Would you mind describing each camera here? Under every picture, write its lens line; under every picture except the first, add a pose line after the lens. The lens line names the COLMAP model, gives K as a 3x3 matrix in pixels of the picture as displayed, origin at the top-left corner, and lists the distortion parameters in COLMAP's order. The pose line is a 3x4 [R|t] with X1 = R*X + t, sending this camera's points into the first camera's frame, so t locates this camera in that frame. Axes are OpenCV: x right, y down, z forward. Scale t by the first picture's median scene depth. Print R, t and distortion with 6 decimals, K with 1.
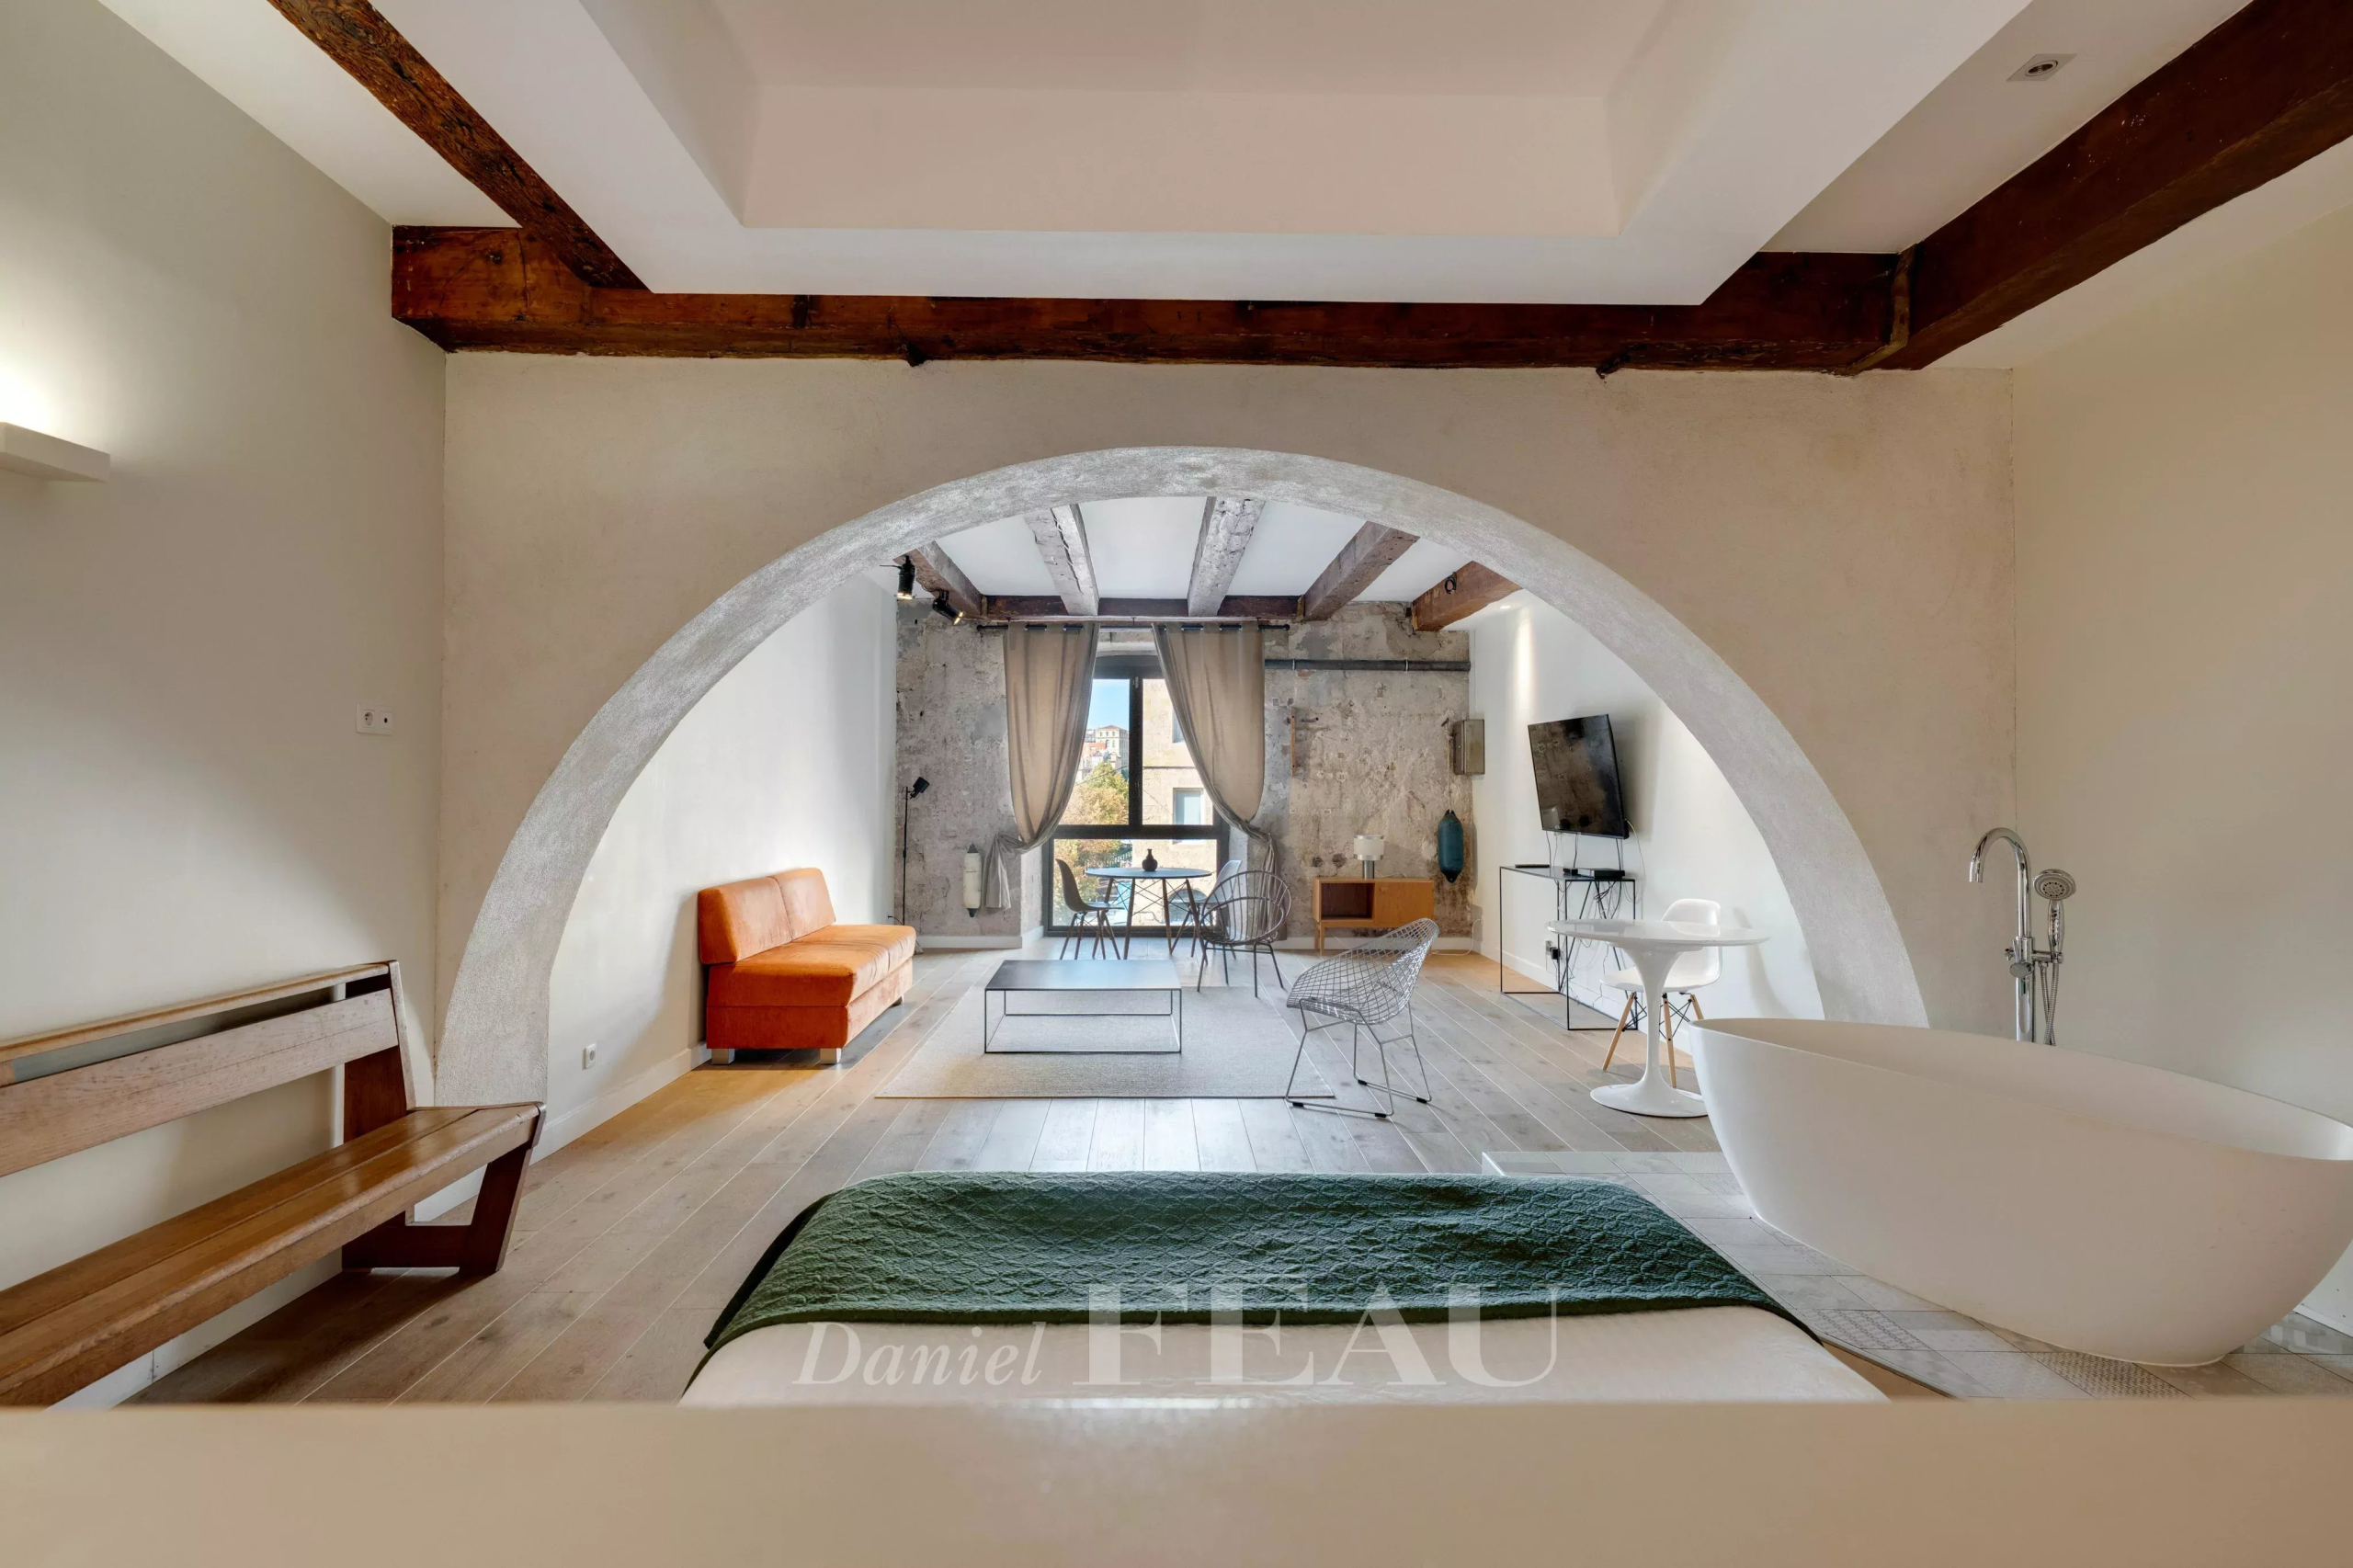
lens RADIAL K [[1002.8, 0, 1118.3], [0, 1002.8, 780.6], [0, 0, 1]] dist [0.001450, 0.000265]
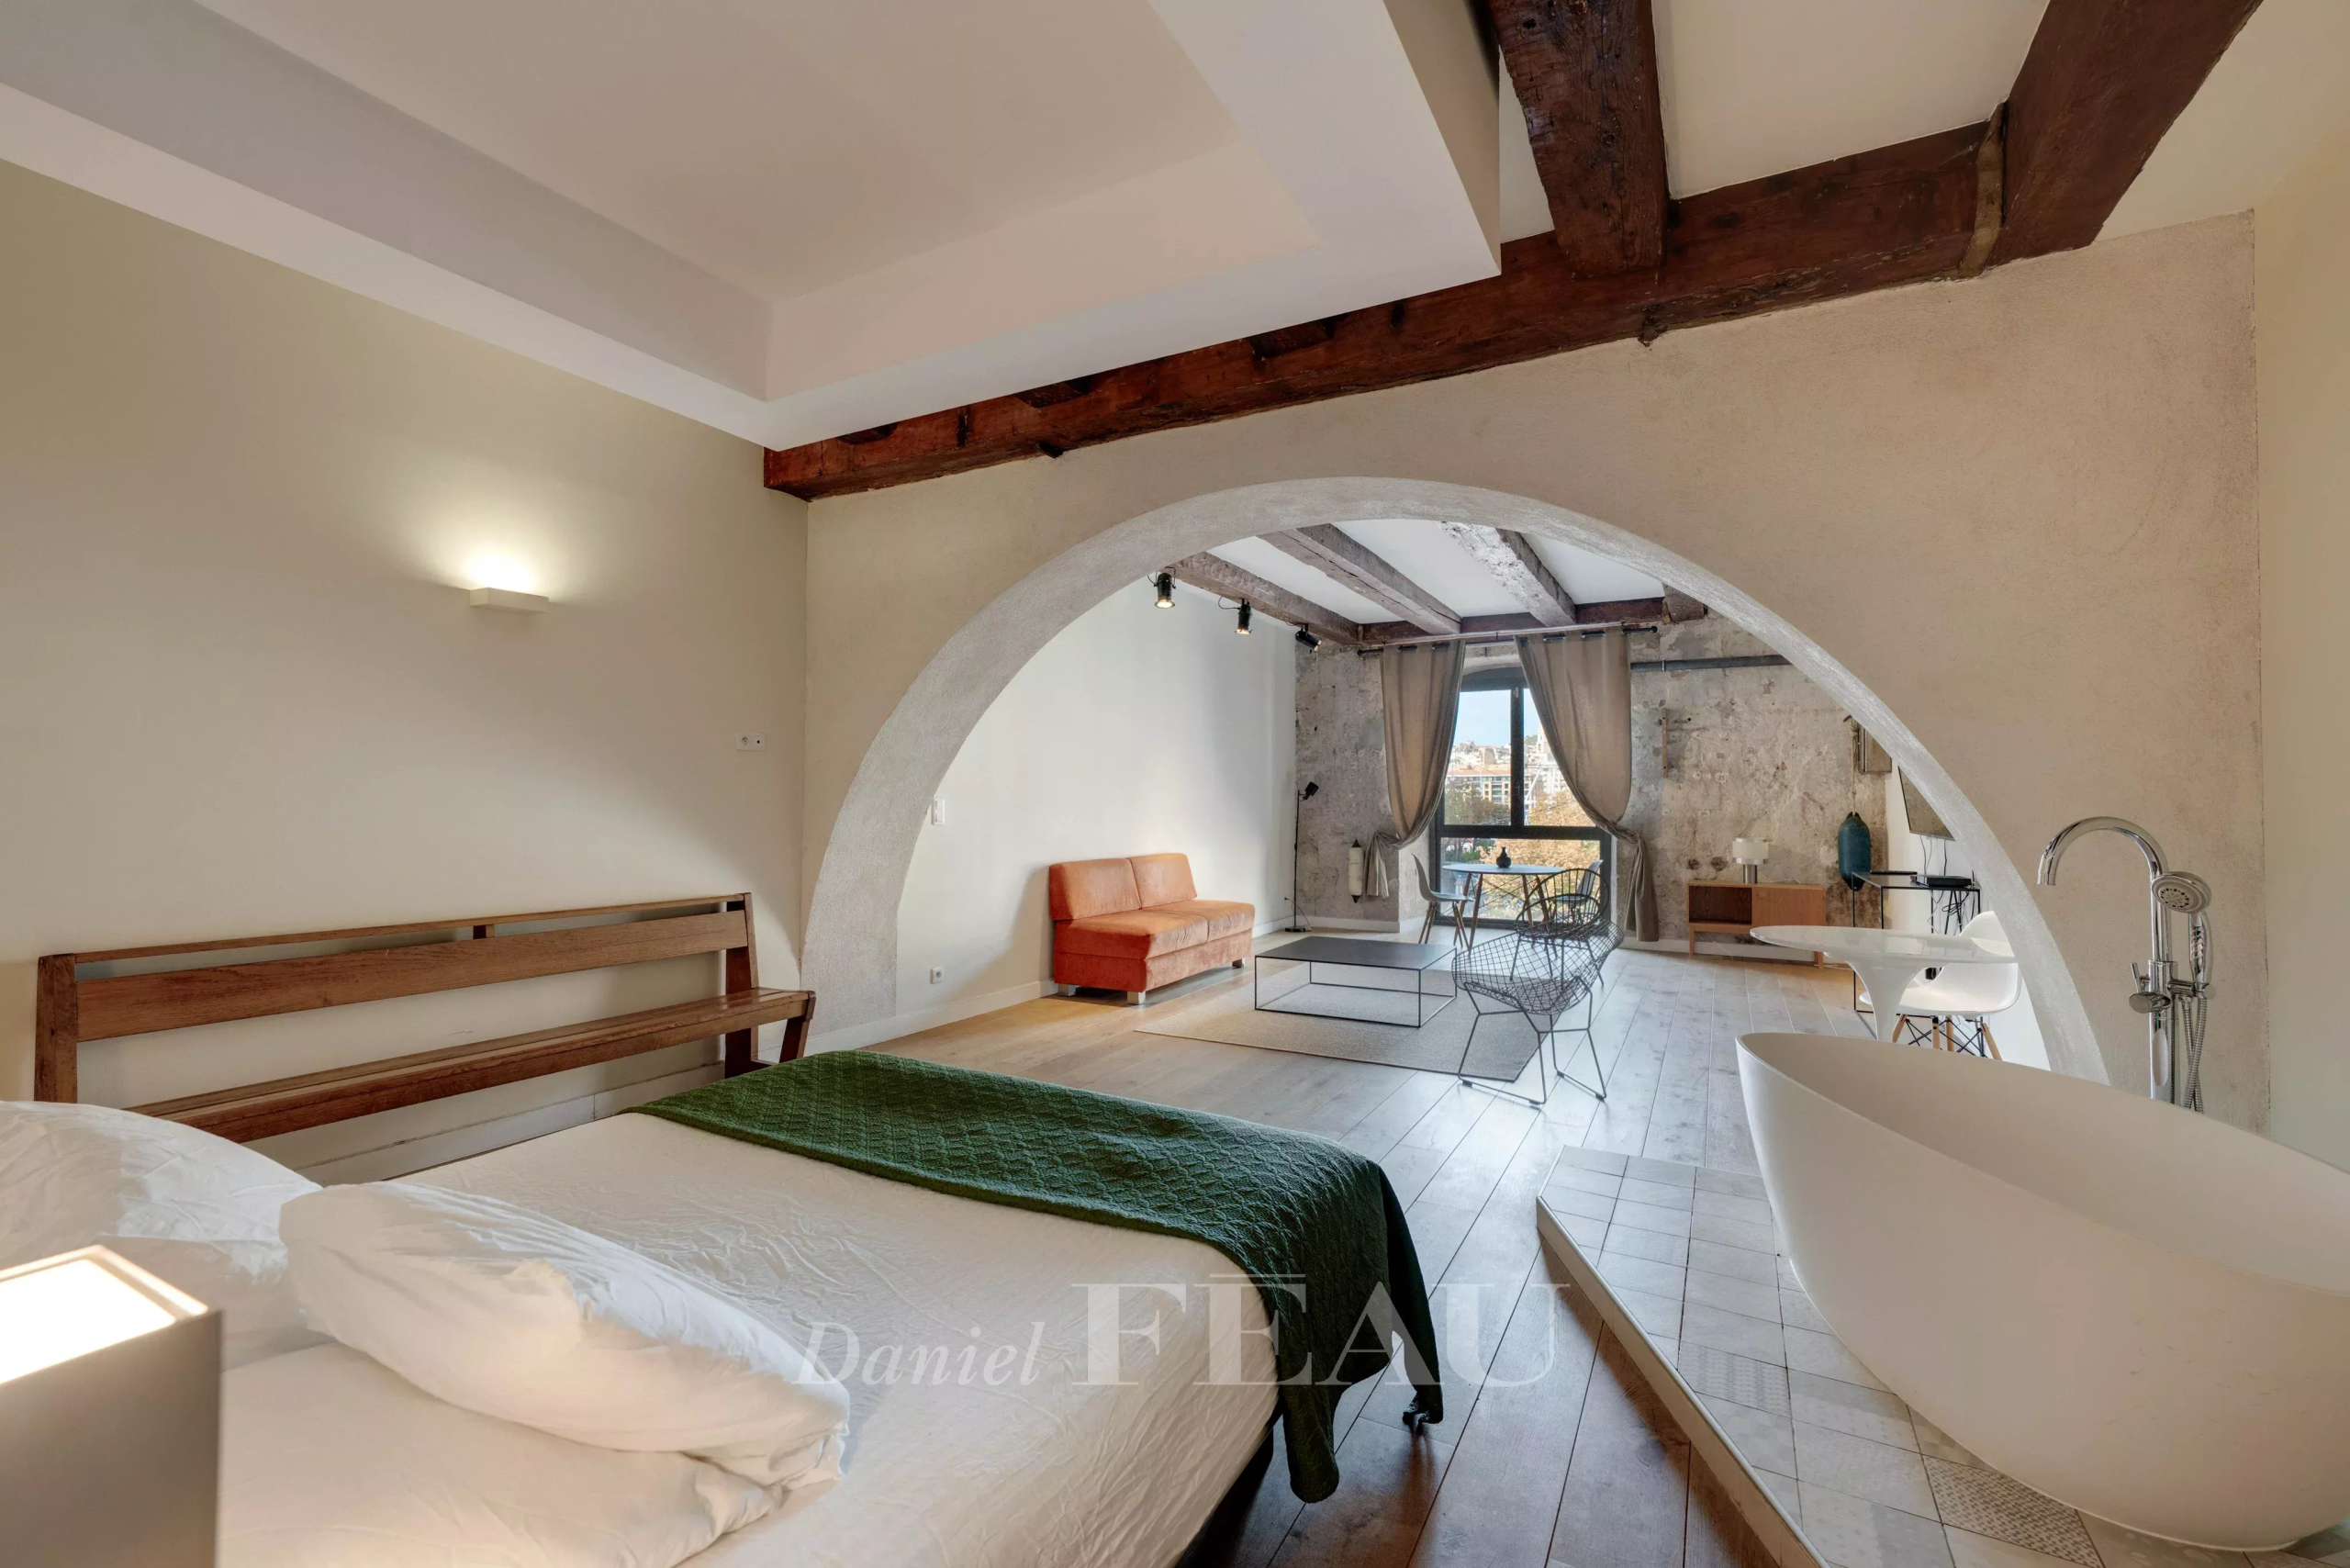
lens RADIAL K [[857.1, 0, 1165.0], [0, 857.1, 781.9], [0, 0, 1]] dist [-0.005197, 0.000278]
pose [[0.897402, -0.008996, -0.441123, 0.108301], [0.005710, 0.999945, -0.008777, 0.004579], [0.441178, 0.005357, 0.897404, 0.017993]]
